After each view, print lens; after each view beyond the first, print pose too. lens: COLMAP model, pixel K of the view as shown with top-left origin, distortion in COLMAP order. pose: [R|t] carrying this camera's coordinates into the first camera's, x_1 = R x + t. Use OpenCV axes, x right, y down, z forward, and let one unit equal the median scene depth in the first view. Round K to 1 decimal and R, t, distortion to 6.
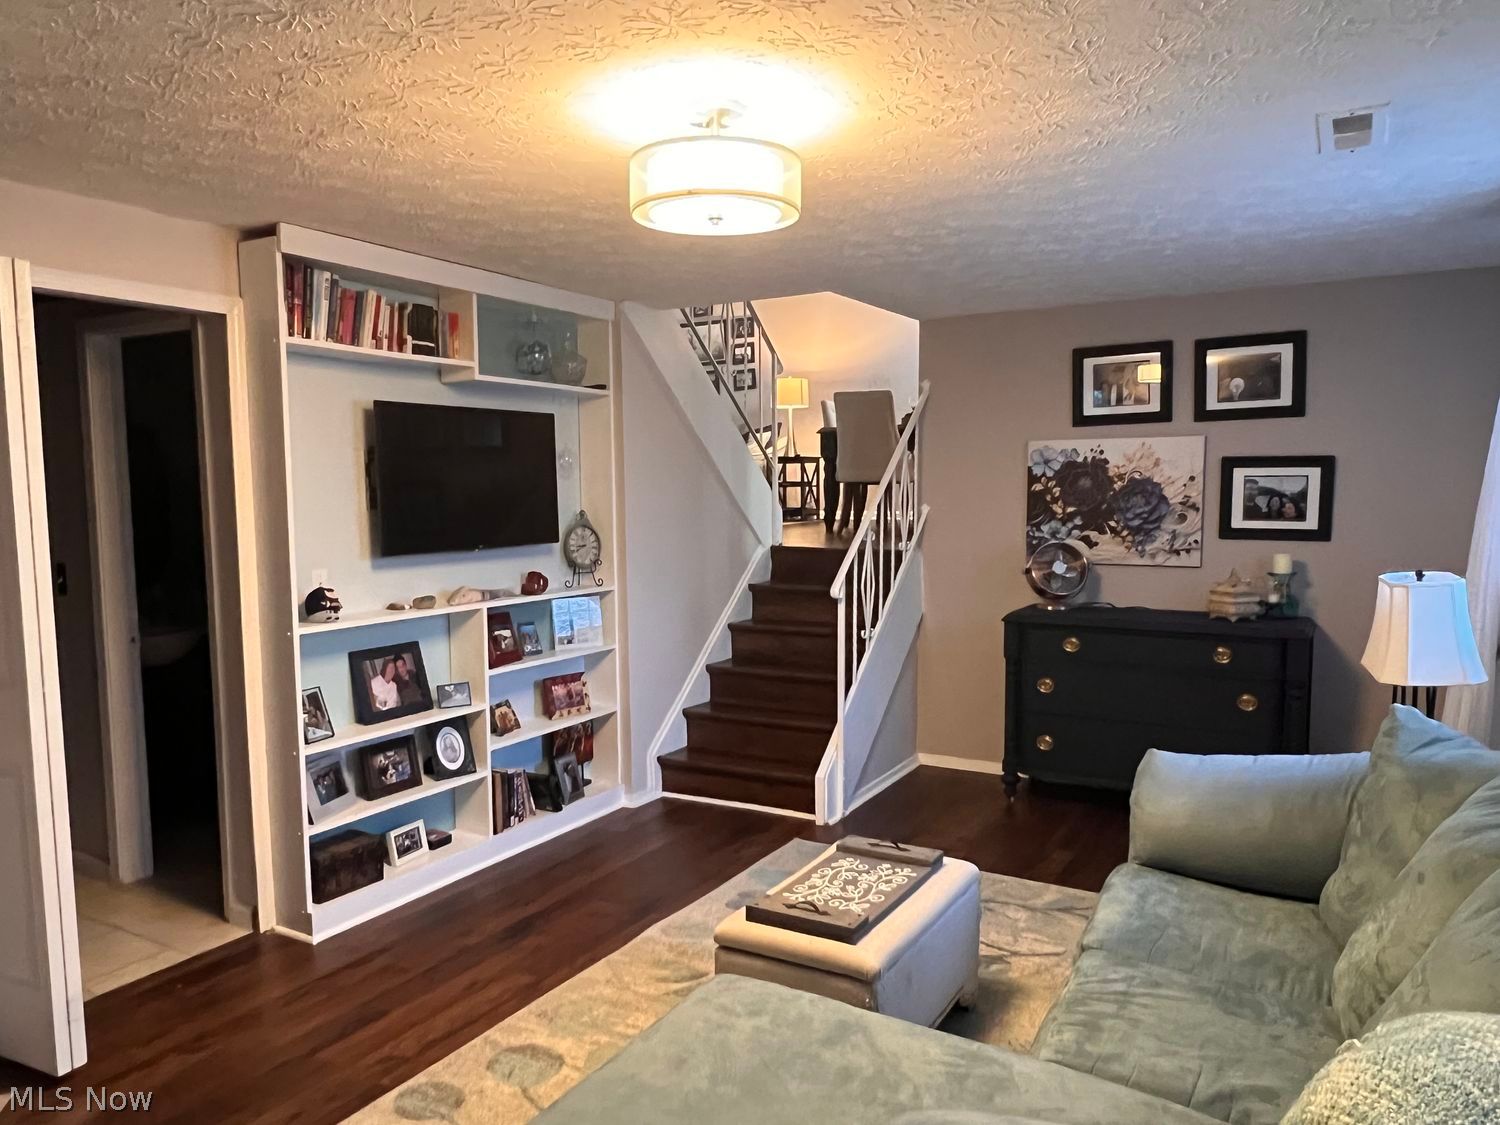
lens RADIAL K [[1060.5, 0, 744.7], [0, 1060.5, 572.8], [0, 0, 1]] dist [0.007473, -0.010055]
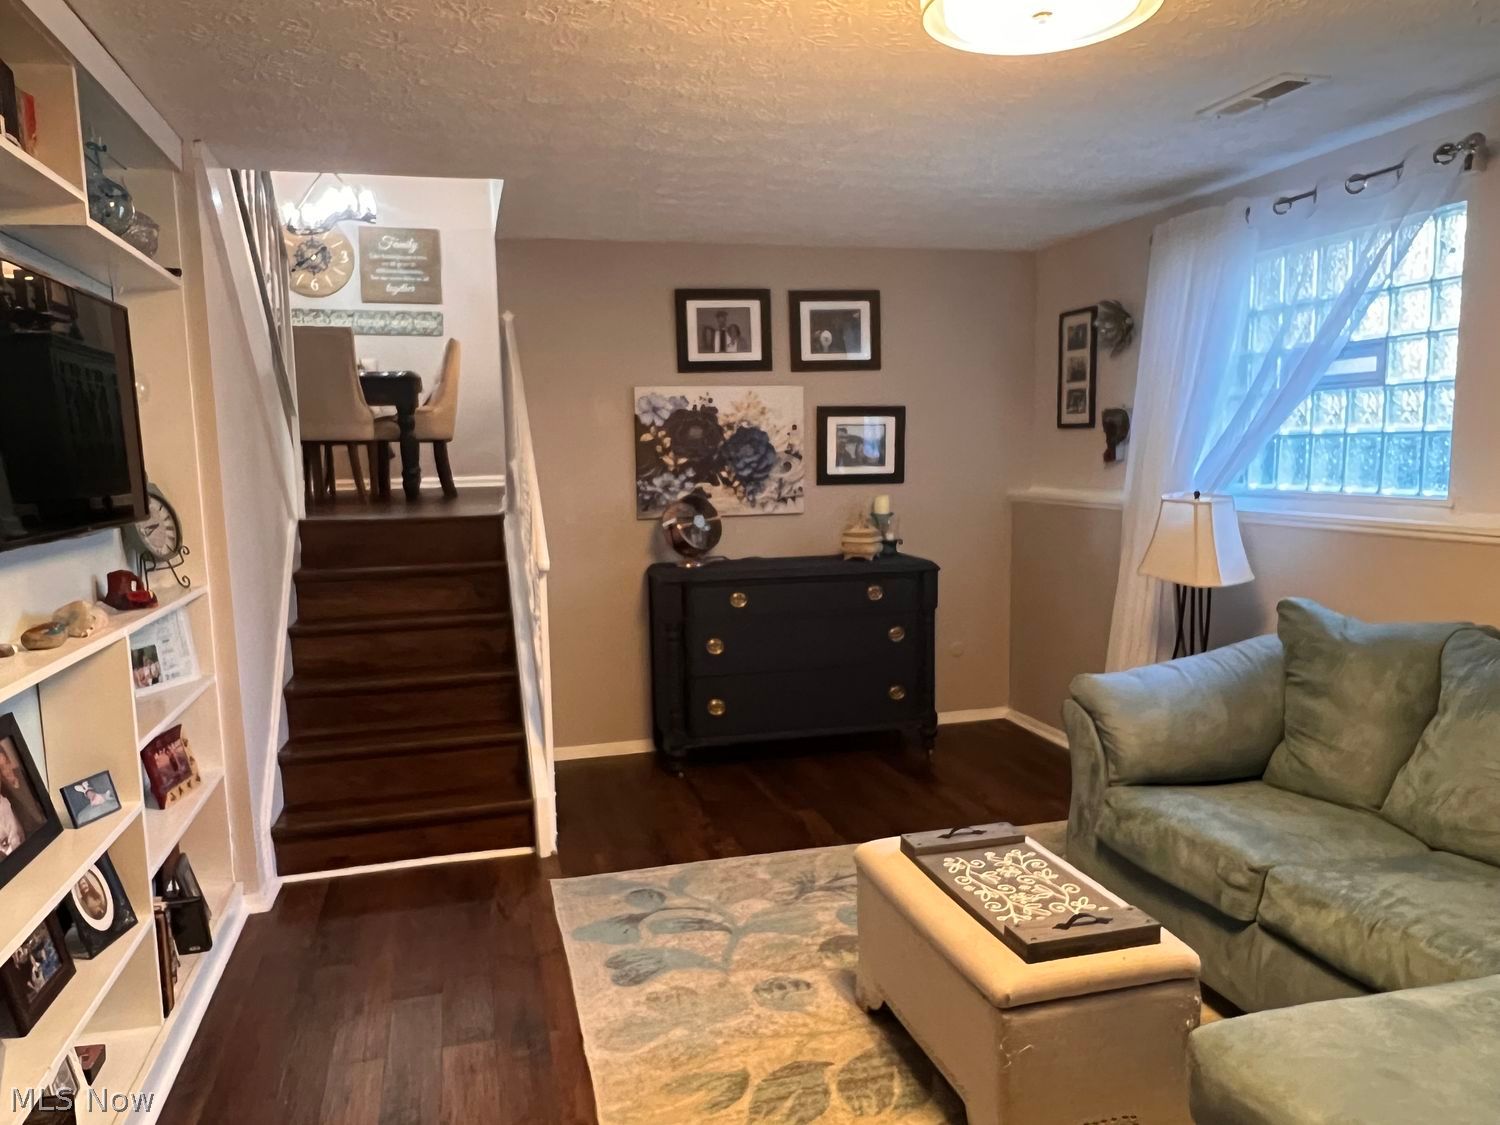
lens RADIAL K [[1060.5, 0, 722.6], [0, 1060.5, 576.6], [0, 0, 1]] dist [0.007473, -0.010055]
pose [[0.715180, -0.088930, 0.693259, -0.345996], [0.073361, 0.995945, 0.052077, -0.003675], [-0.695079, 0.013614, 0.718804, 0.311903]]
